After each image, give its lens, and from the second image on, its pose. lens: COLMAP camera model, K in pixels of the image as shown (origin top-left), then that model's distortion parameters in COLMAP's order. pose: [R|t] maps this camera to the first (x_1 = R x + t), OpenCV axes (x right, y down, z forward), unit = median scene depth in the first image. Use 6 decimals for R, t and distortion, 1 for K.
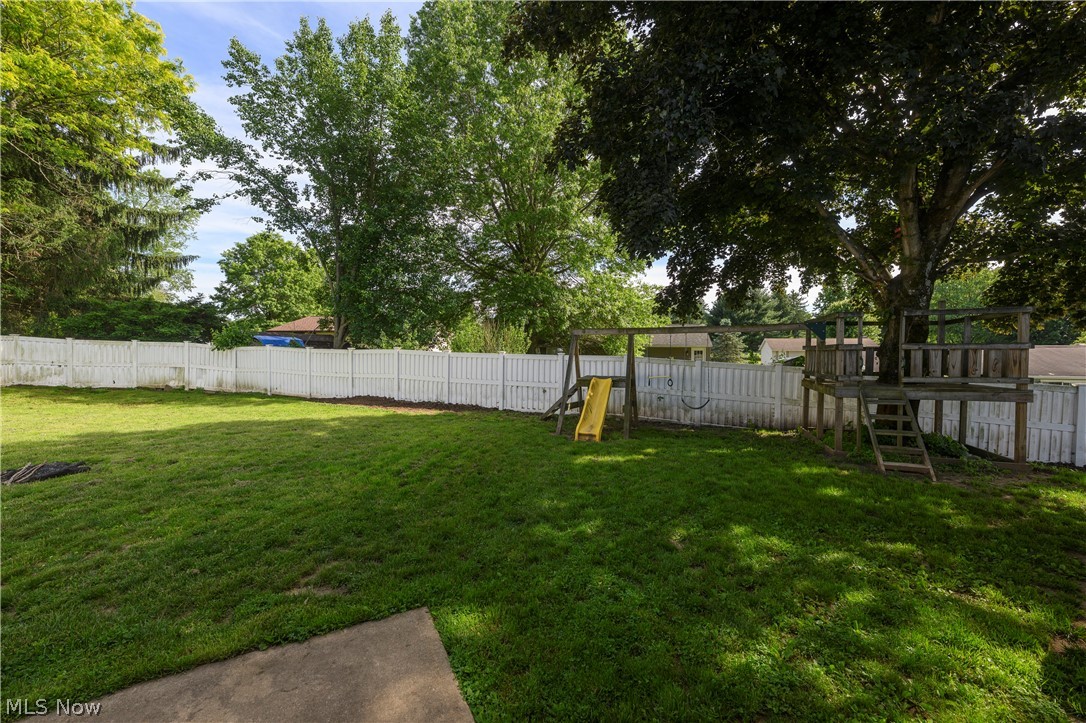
lens RADIAL K [[442.1, 0, 546.6], [0, 442.1, 359.3], [0, 0, 1]] dist [0.002394, 0.000209]
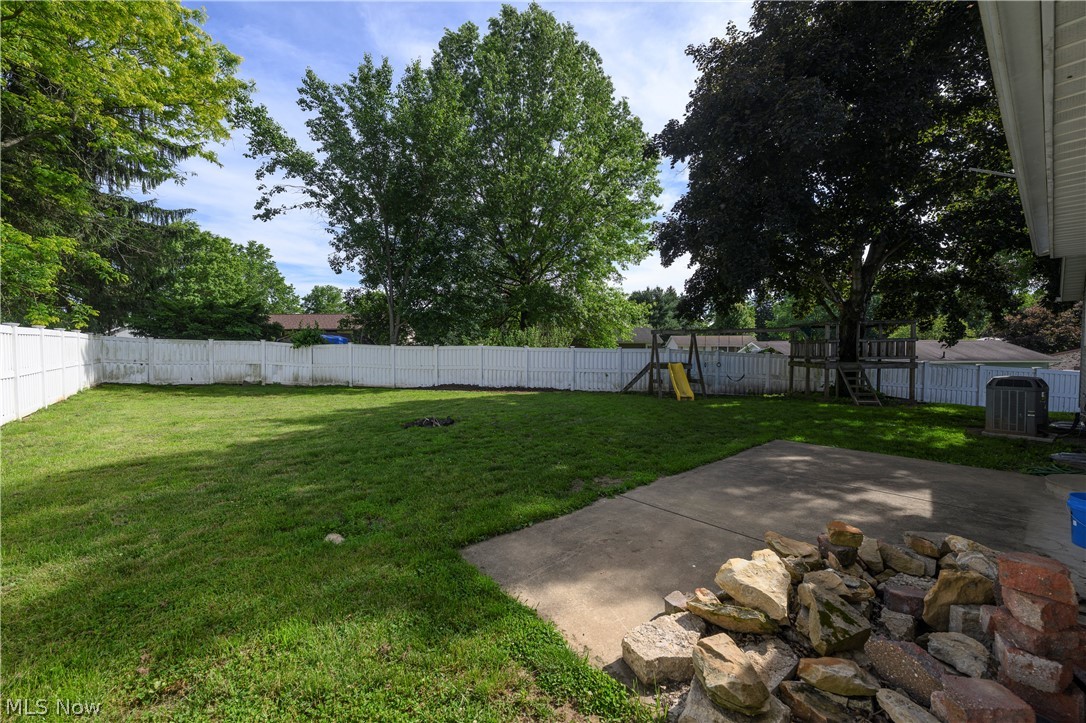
lens RADIAL K [[442.1, 0, 546.6], [0, 442.1, 359.3], [0, 0, 1]] dist [0.002394, 0.000209]
pose [[0.974781, -0.014653, 0.222682, -0.401391], [0.013483, 0.999886, 0.006772, 0.009261], [-0.222756, -0.003599, 0.974868, -0.233465]]
